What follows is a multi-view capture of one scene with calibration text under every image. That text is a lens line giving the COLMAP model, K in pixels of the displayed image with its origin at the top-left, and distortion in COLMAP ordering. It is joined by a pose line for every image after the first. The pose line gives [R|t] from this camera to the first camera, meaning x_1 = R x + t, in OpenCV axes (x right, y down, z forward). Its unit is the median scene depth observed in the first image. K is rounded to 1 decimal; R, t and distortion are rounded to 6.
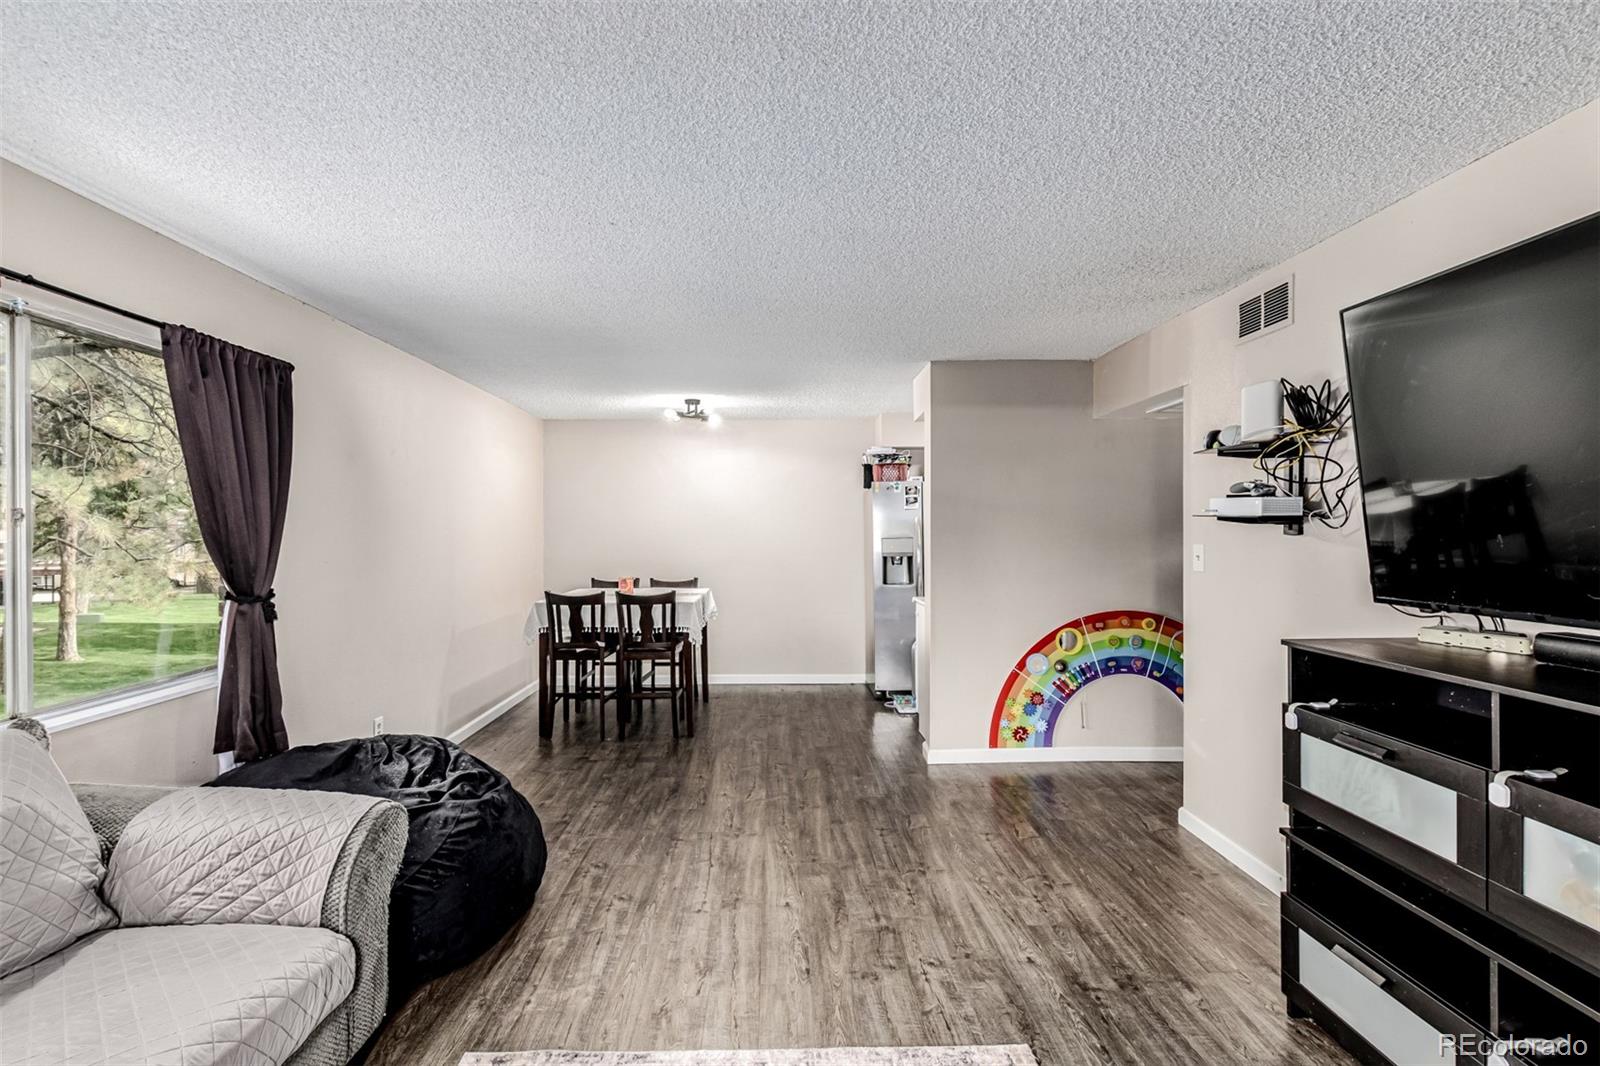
lens RADIAL K [[731.9, 0, 792.2], [0, 731.9, 529.5], [0, 0, 1]] dist [-0.002487, -0.000646]
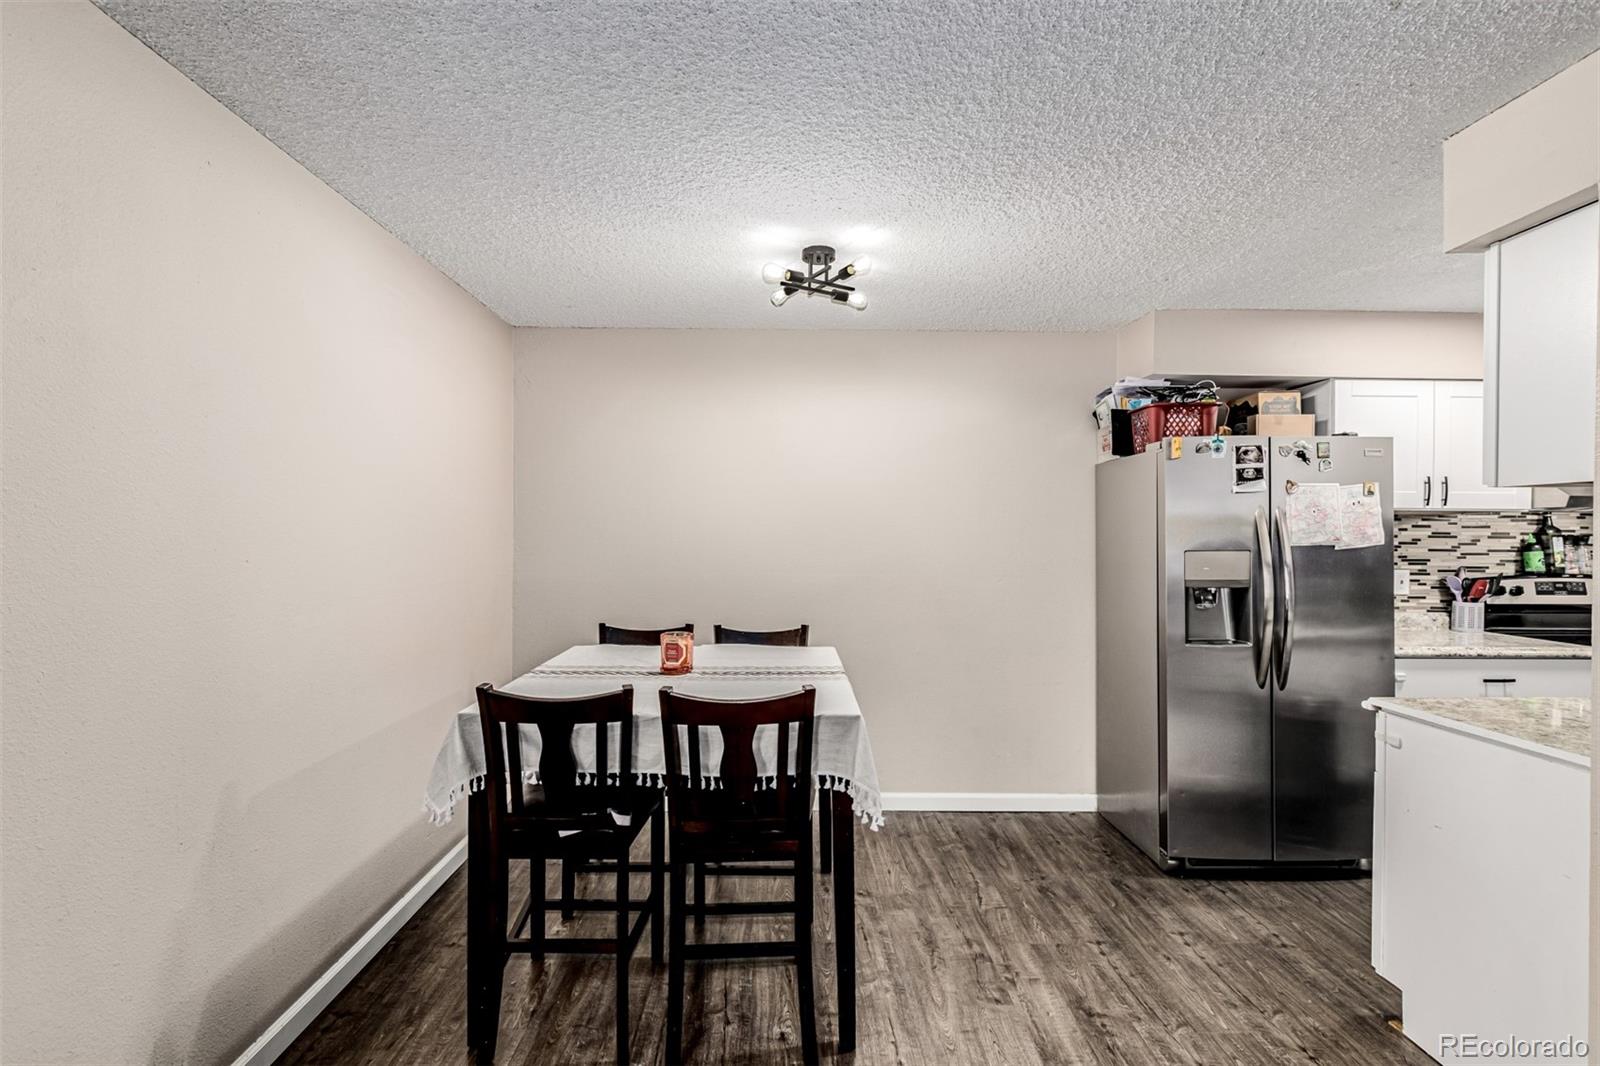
lens RADIAL K [[729.8, 0, 791.9], [0, 729.8, 531.0], [0, 0, 1]] dist [0.000156, 0.000164]
pose [[0.999867, 0.005402, -0.015374, -0.277118], [-0.005401, 0.999985, 0.000099, 0.000084], [0.015374, -0.000016, 0.999882, 1.025043]]
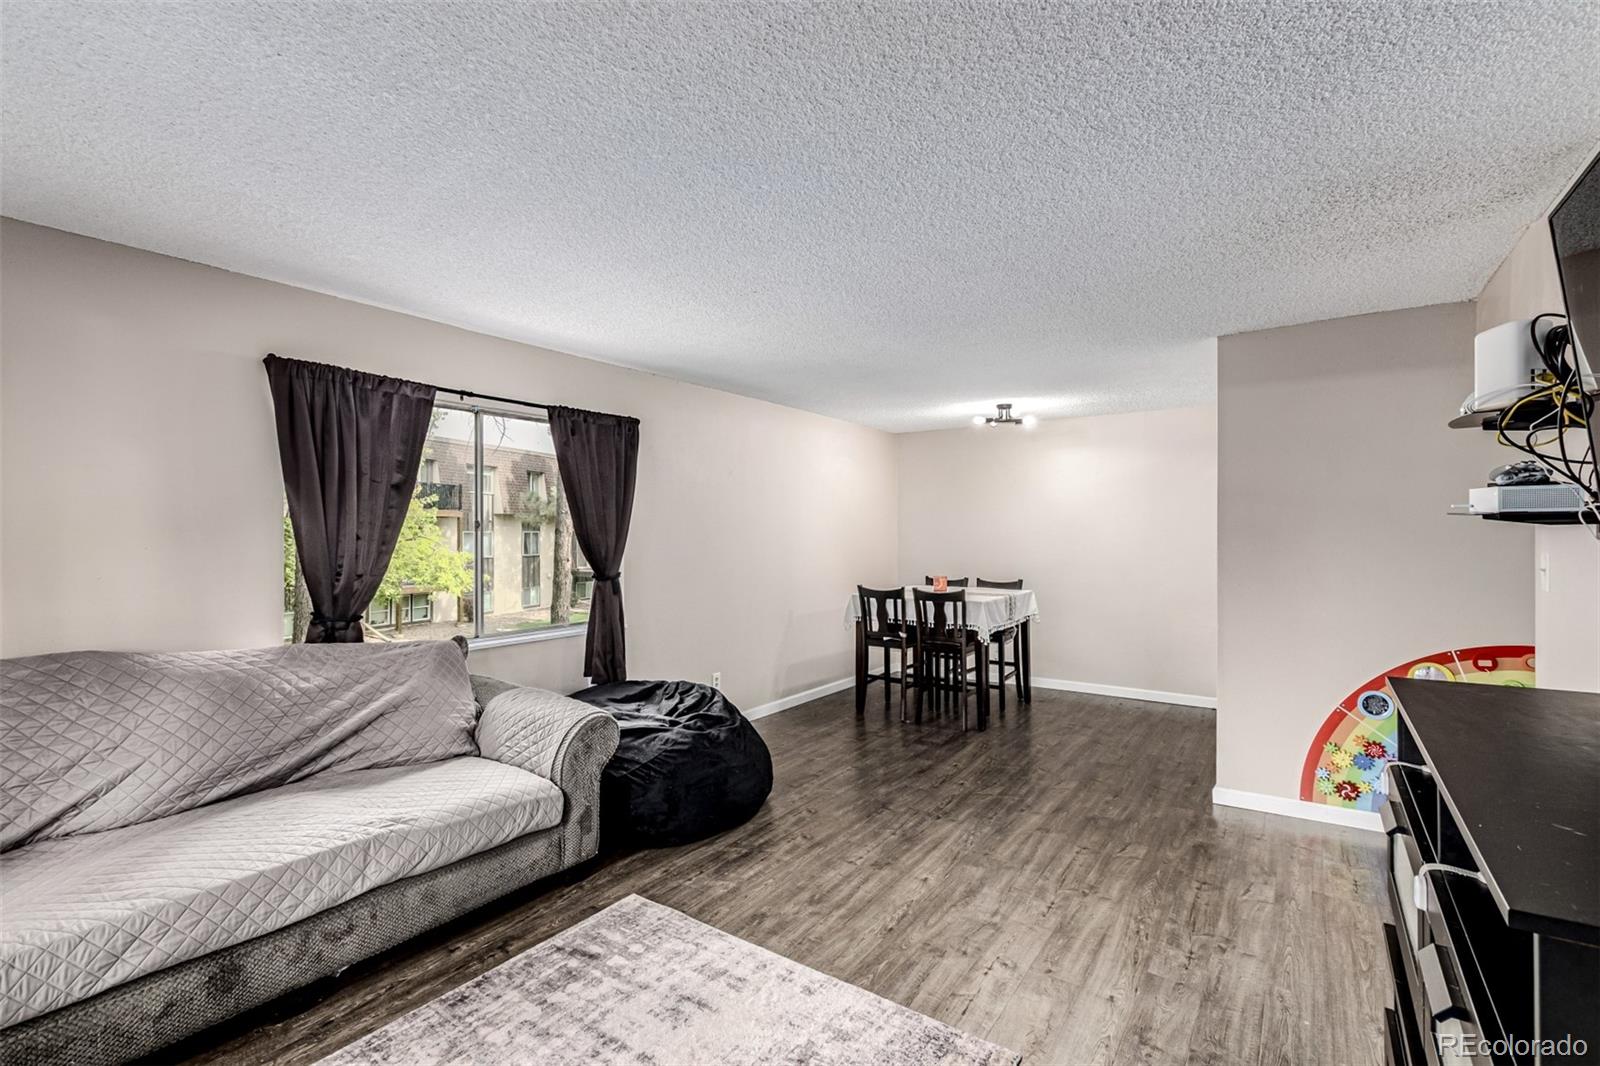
lens RADIAL K [[729.8, 0, 791.9], [0, 729.8, 531.0], [0, 0, 1]] dist [0.000156, 0.000164]
pose [[0.802531, -0.001664, -0.596608, 0.447792], [0.001665, 0.999998, -0.000549, -0.001418], [0.596608, -0.000553, 0.802533, 0.016749]]
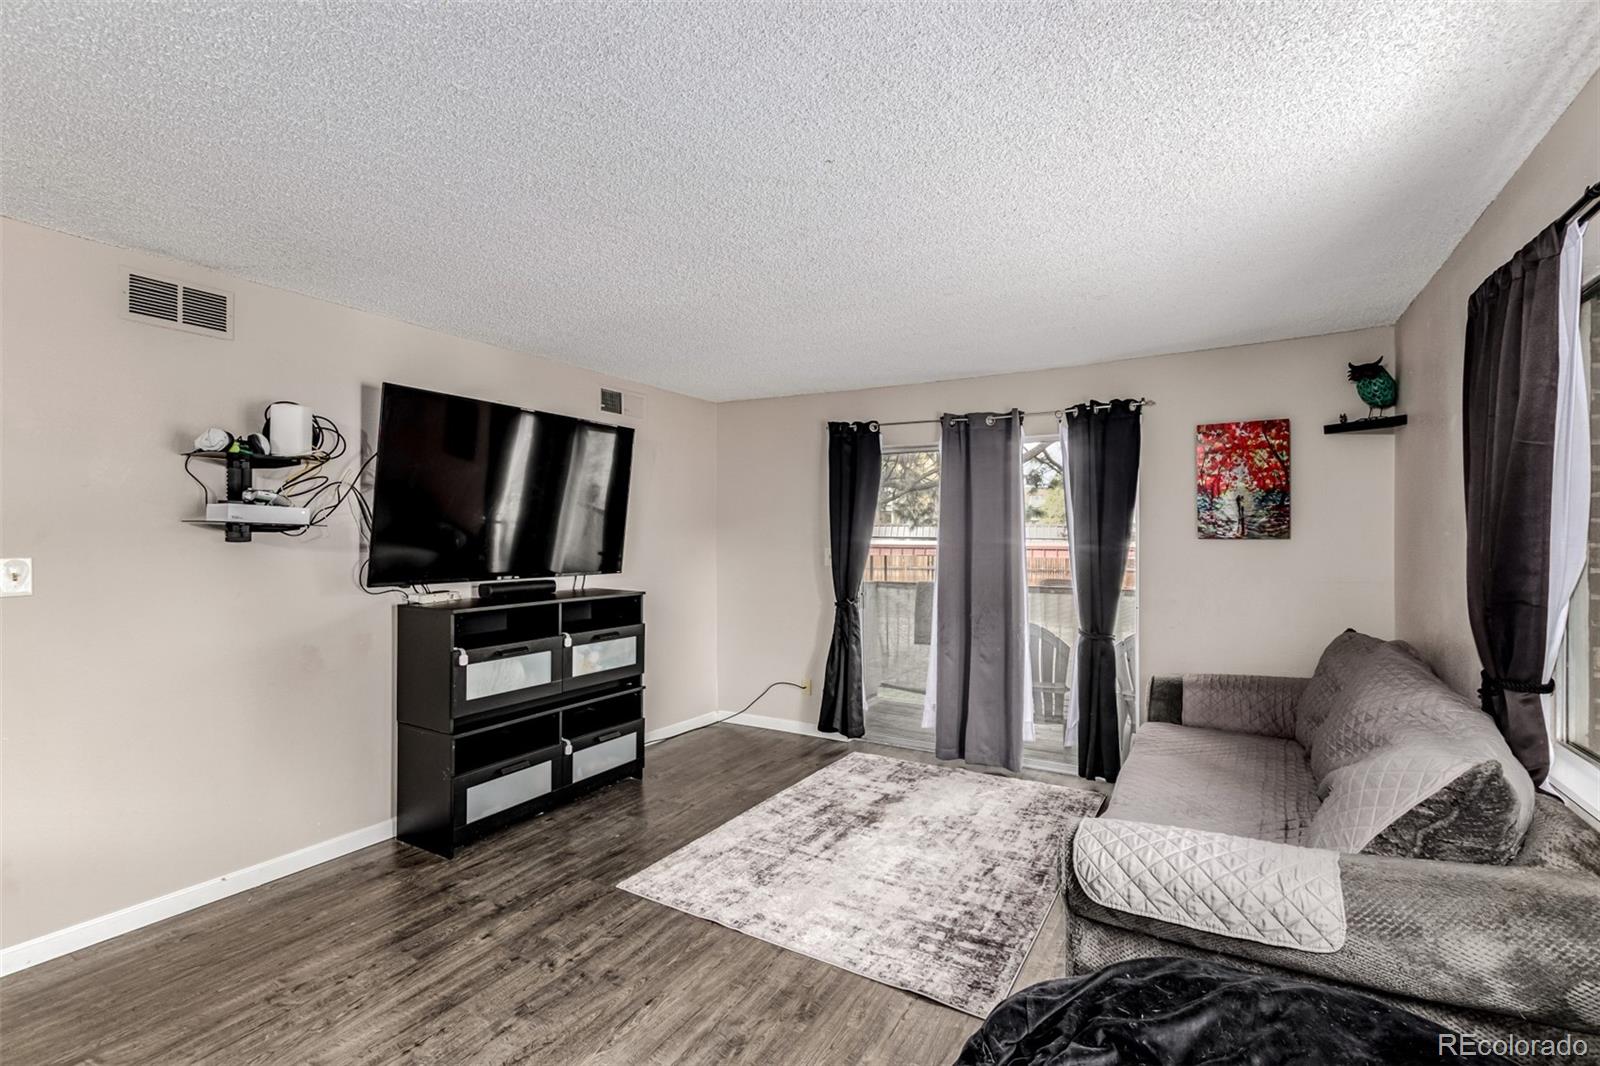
lens RADIAL K [[729.8, 0, 791.9], [0, 729.8, 531.0], [0, 0, 1]] dist [0.000156, 0.000164]
pose [[-0.845821, 0.000800, 0.533466, -0.509791], [-0.002911, 0.999977, -0.006116, -0.002013], [-0.533459, -0.006726, -0.845799, 1.355787]]
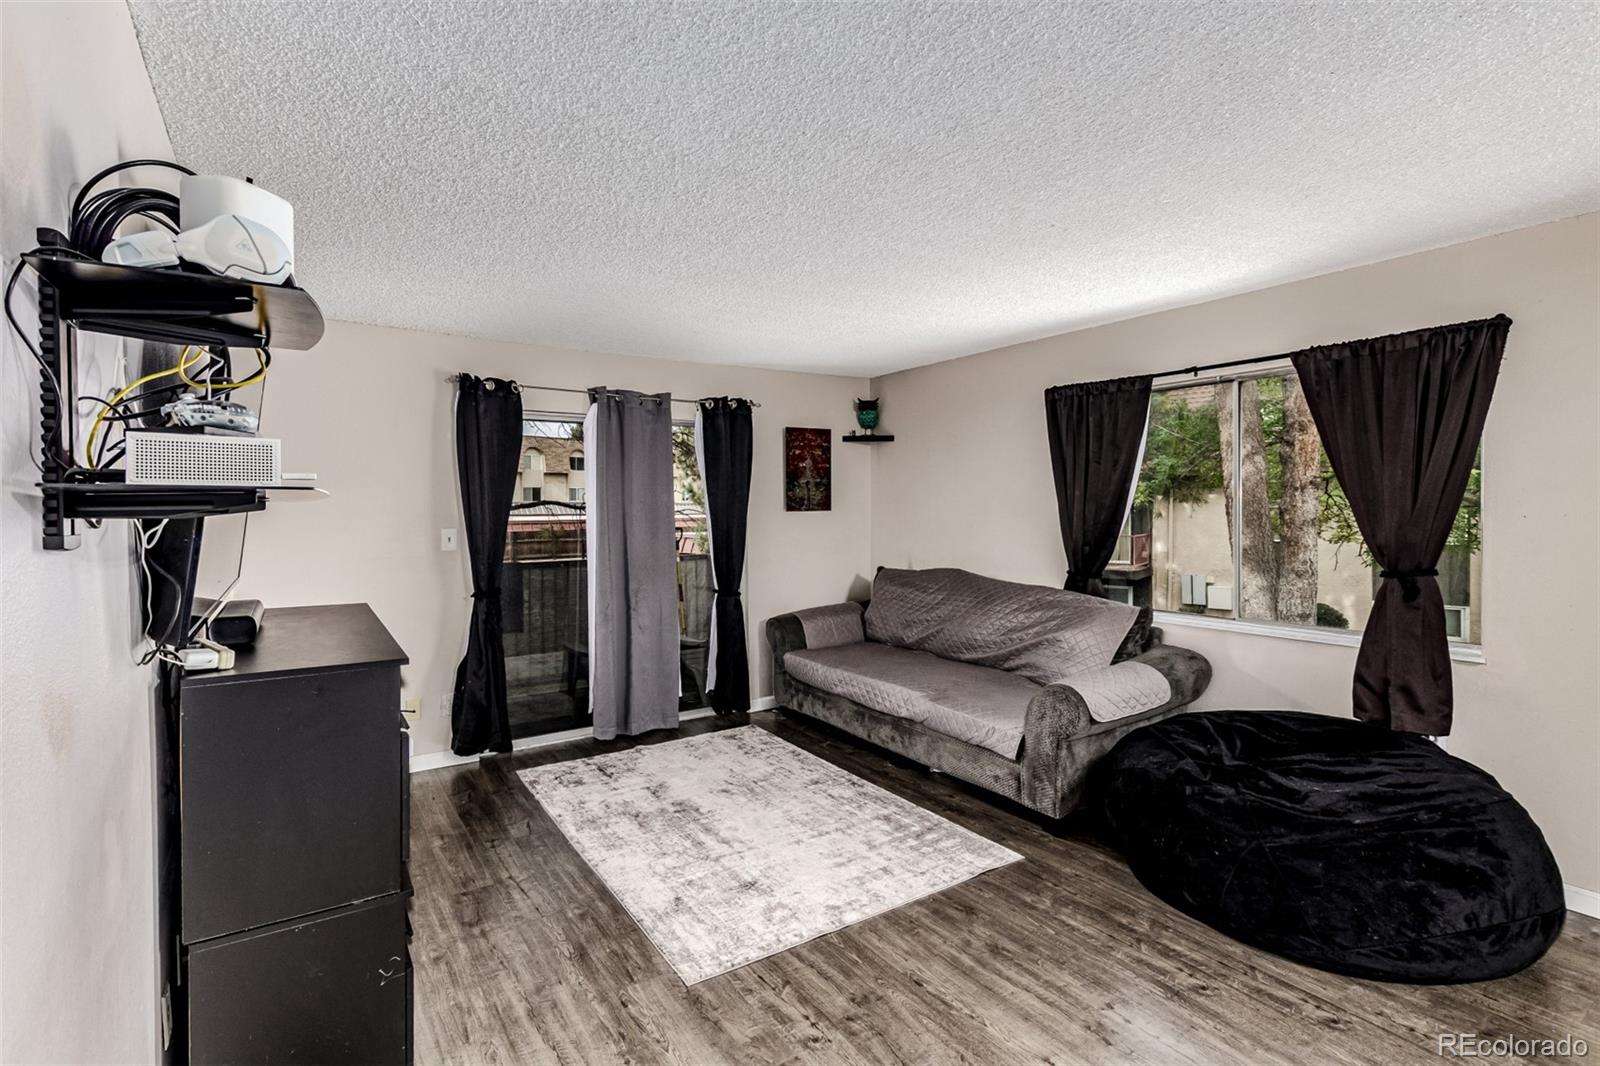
lens RADIAL K [[739.8, 0, 761.2], [0, 739.8, 516.5], [0, 0, 1]] dist [-0.000515, 0.000069]
pose [[-0.856095, 0.013532, -0.516642, 0.539877], [0.007943, 0.999884, 0.013028, -0.009840], [0.516758, 0.007050, -0.856102, 1.356565]]
